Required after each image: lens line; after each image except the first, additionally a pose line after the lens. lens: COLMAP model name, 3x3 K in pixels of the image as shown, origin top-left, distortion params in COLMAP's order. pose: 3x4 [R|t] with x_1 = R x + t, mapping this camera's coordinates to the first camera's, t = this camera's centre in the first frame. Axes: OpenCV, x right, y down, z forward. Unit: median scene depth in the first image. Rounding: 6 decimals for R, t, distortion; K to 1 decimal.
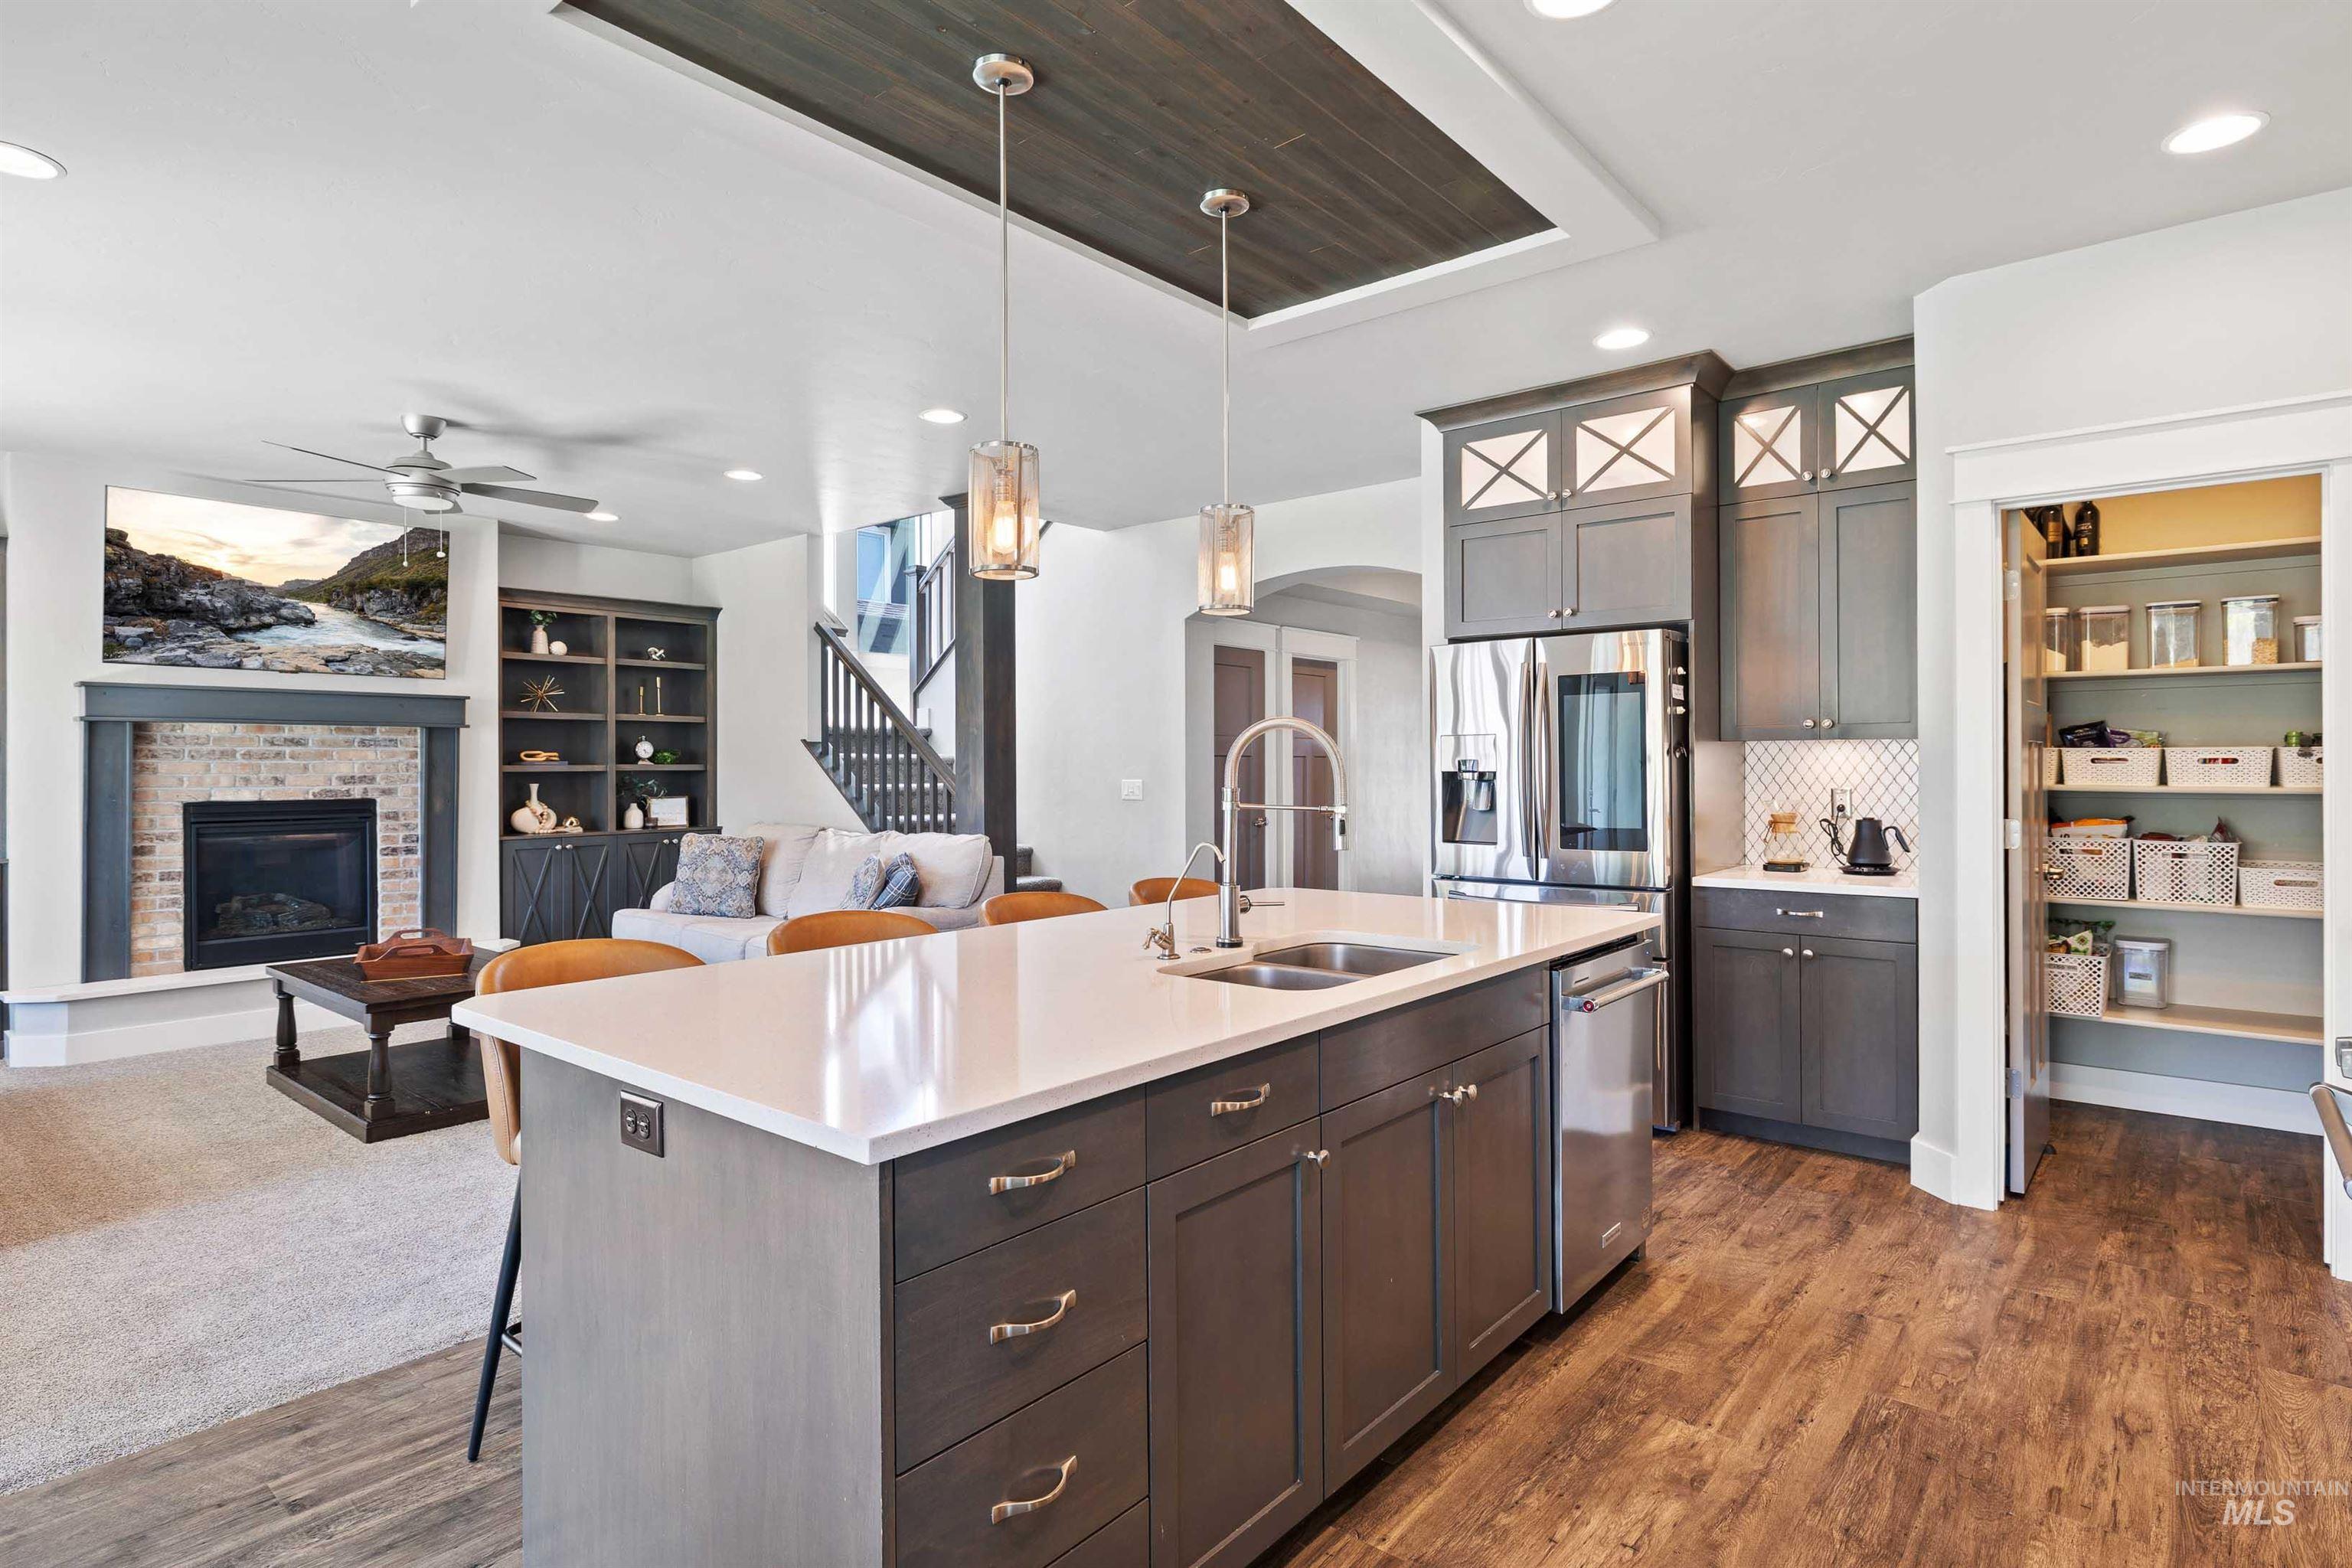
lens RADIAL K [[1214.6, 0, 1192.2], [0, 1214.6, 765.6], [0, 0, 1]] dist [-0.005166, -0.003301]
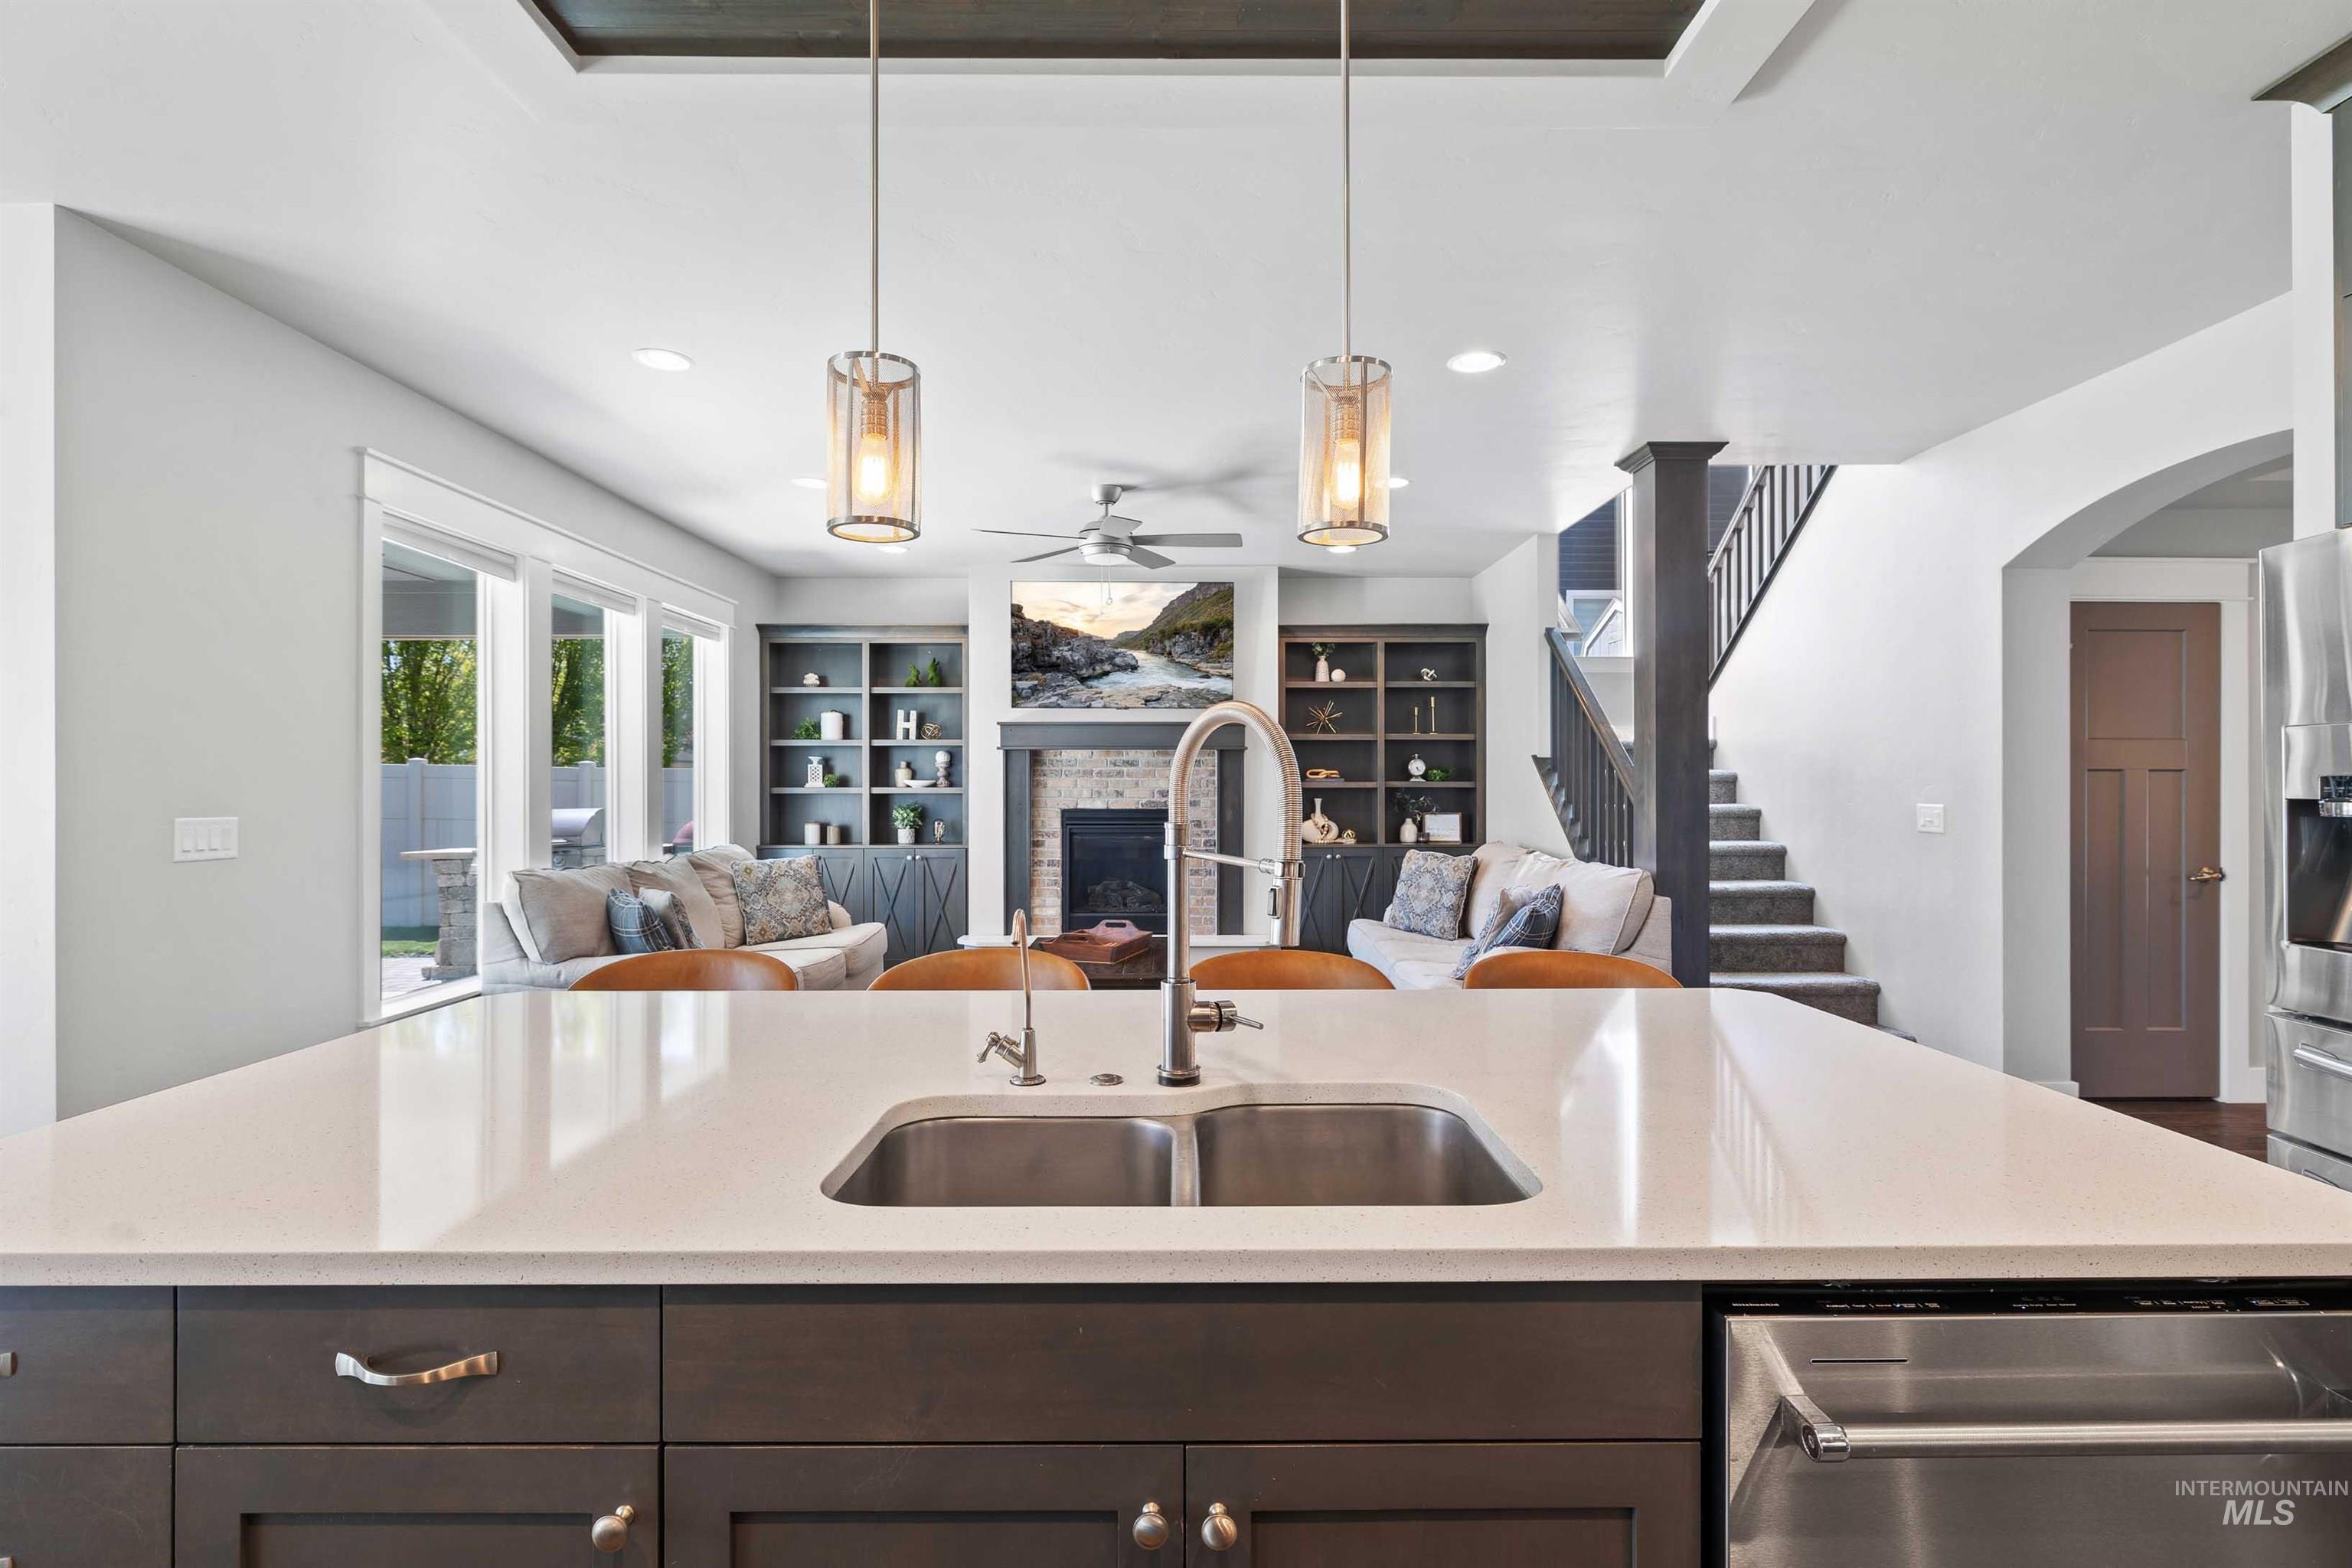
lens RADIAL K [[1132.1, 0, 1185.6], [0, 1132.1, 795.1], [0, 0, 1]] dist [-0.007398, -0.000188]
pose [[0.650174, 0.011139, -0.759703, 0.190693], [-0.003222, 0.999924, 0.011904, -0.000319], [0.759778, -0.005292, 0.650161, 0.263249]]
